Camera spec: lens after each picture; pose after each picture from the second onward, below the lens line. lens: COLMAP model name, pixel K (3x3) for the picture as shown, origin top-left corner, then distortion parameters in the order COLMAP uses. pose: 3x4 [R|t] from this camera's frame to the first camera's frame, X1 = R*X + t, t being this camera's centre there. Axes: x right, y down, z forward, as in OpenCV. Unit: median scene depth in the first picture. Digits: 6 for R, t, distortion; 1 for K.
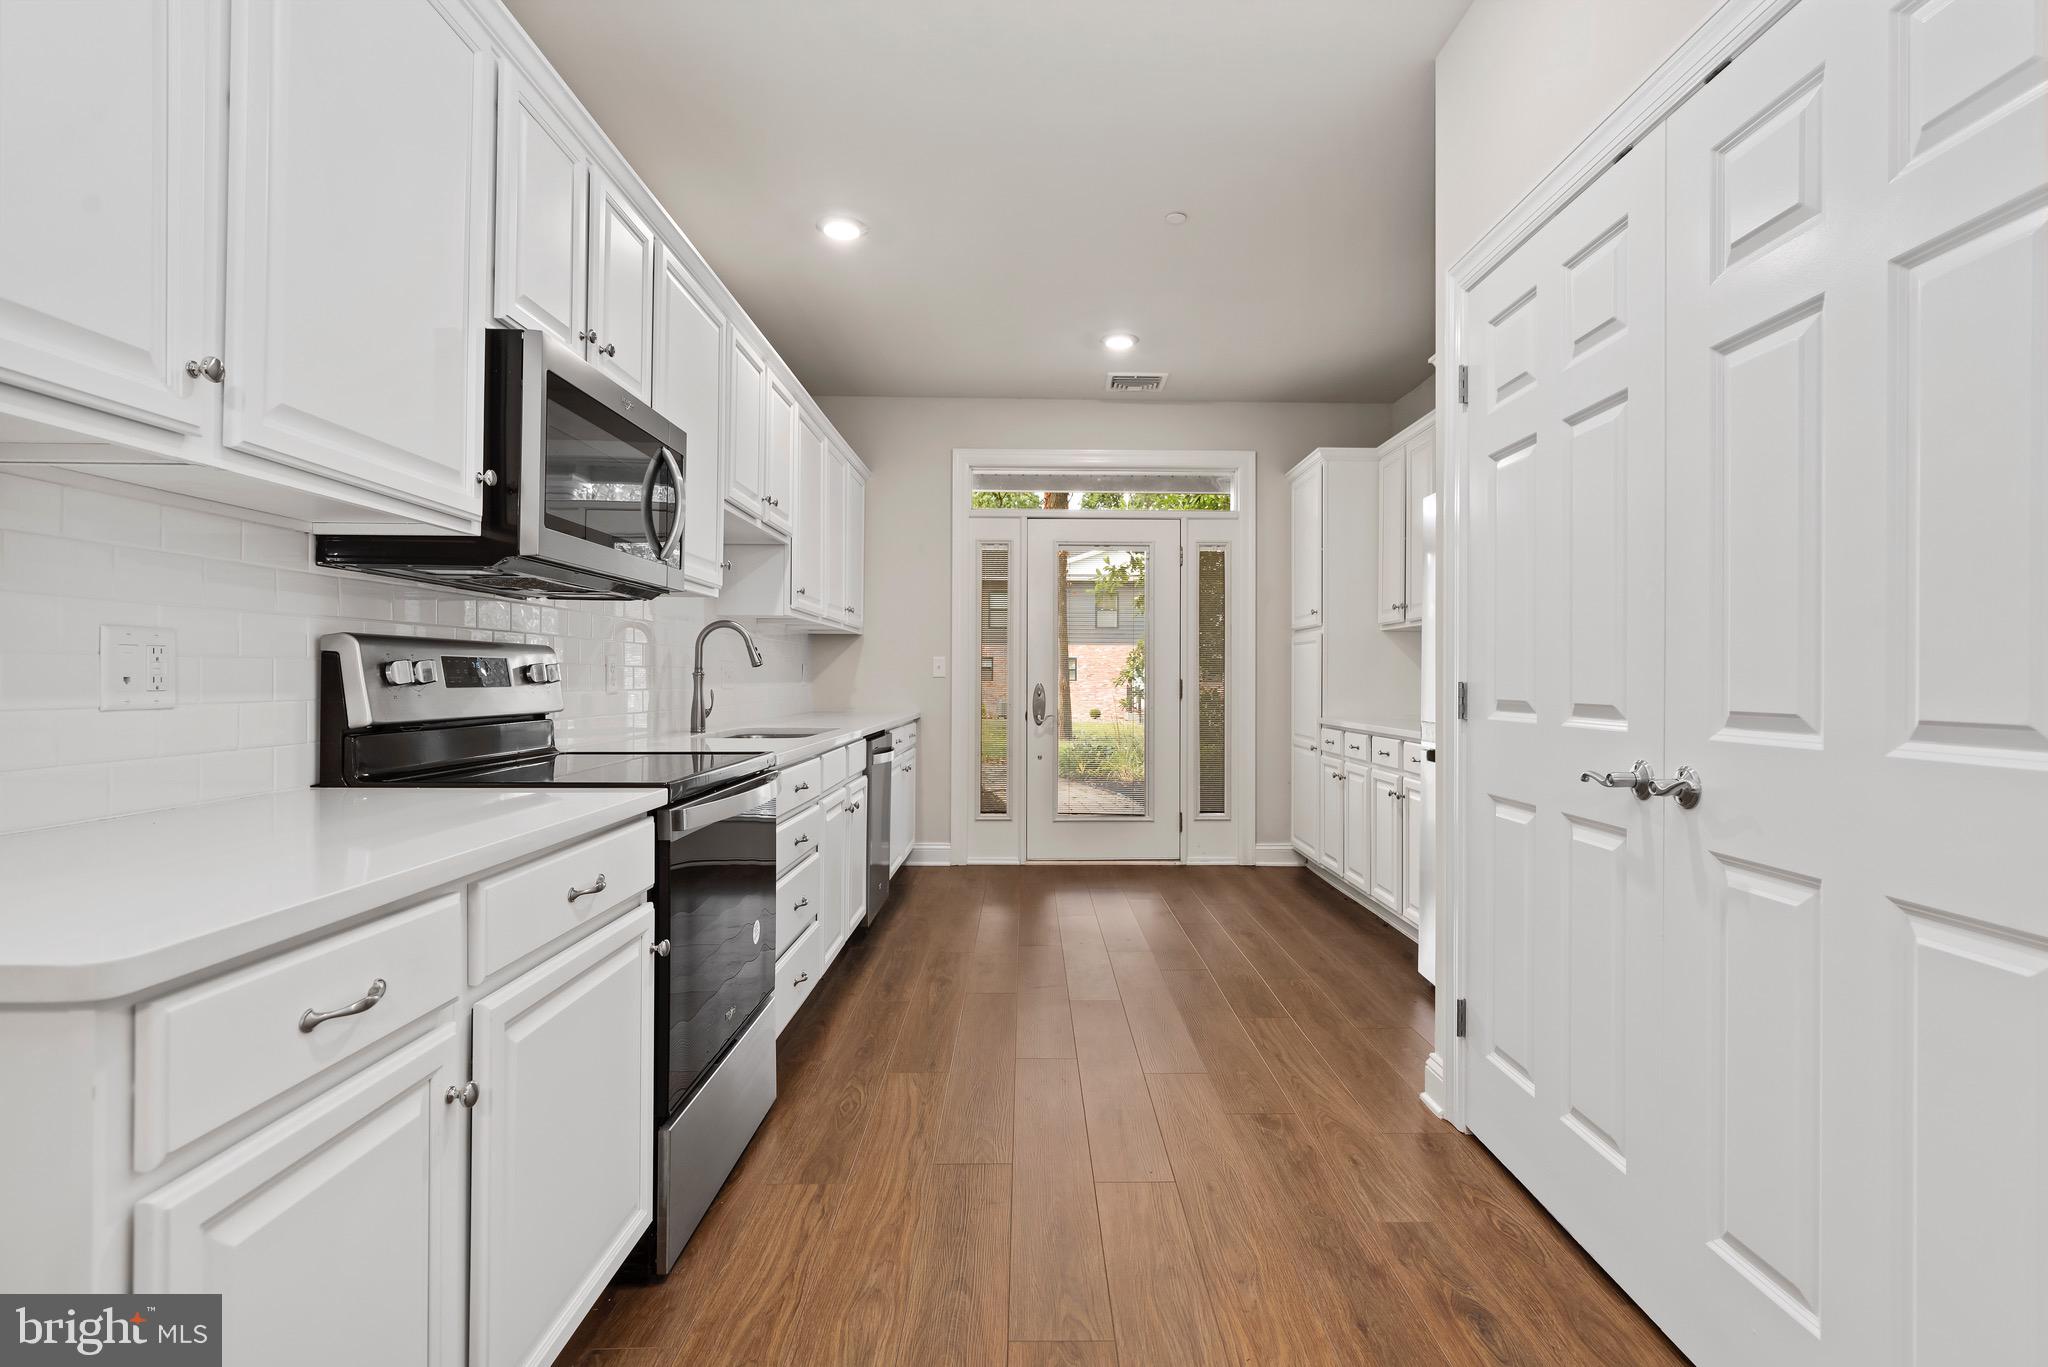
lens RADIAL K [[991.2, 0, 1051.2], [0, 991.2, 668.0], [0, 0, 1]] dist [-0.000066, -0.000475]
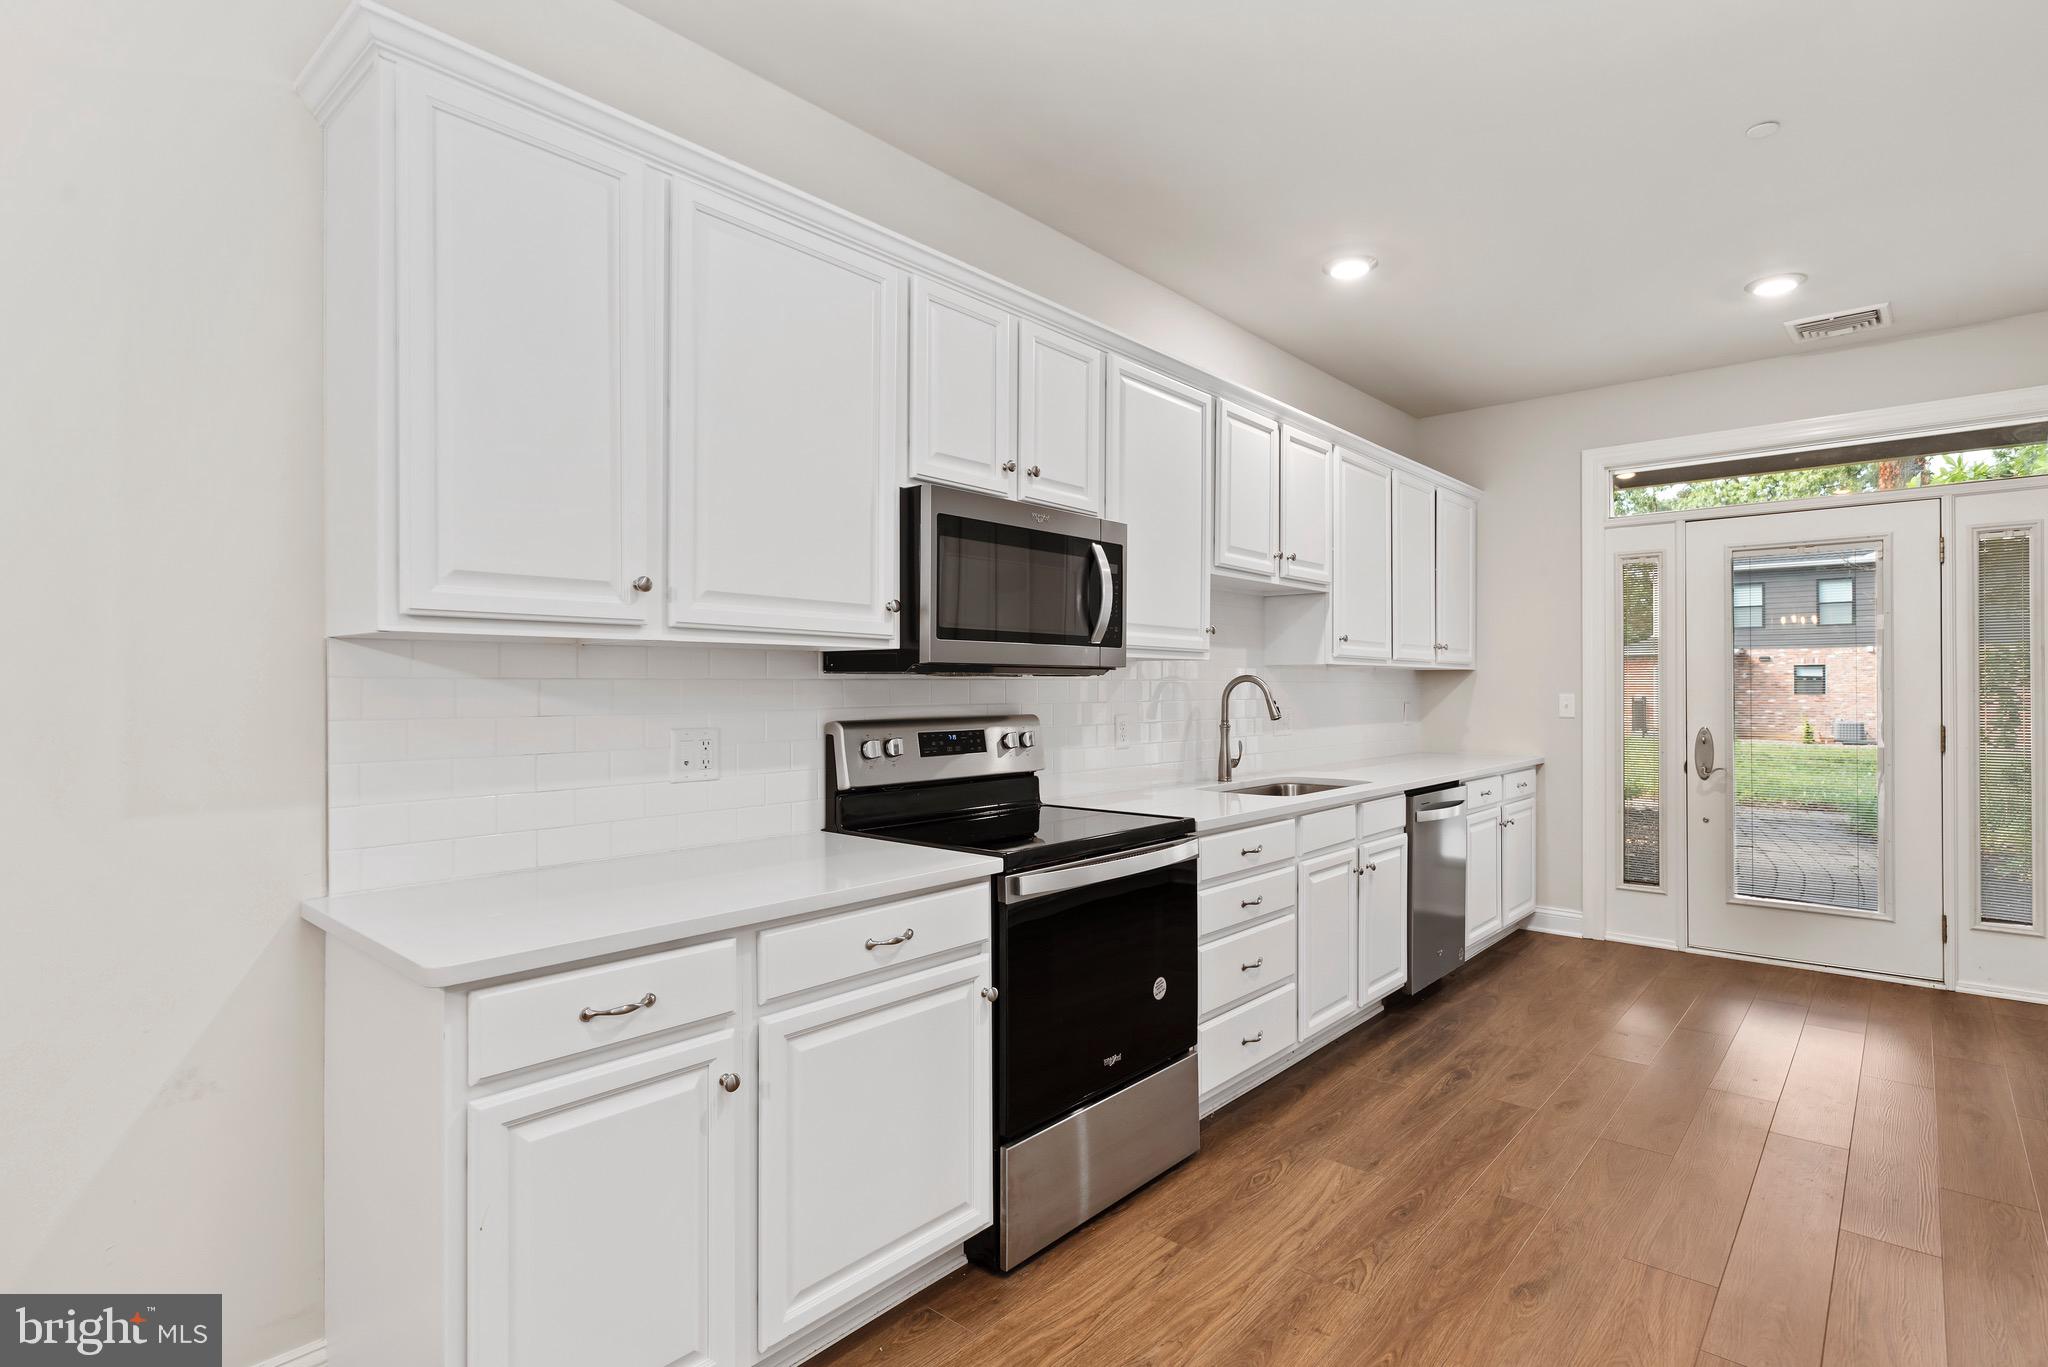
lens RADIAL K [[1006.4, 0, 1047.0], [0, 1006.4, 680.3], [0, 0, 1]] dist [0.000329, -0.000257]
pose [[0.743378, -0.010936, -0.668783, 0.343146], [0.011829, 0.999925, -0.003202, -0.064674], [0.668767, -0.005531, 0.743451, 0.111668]]
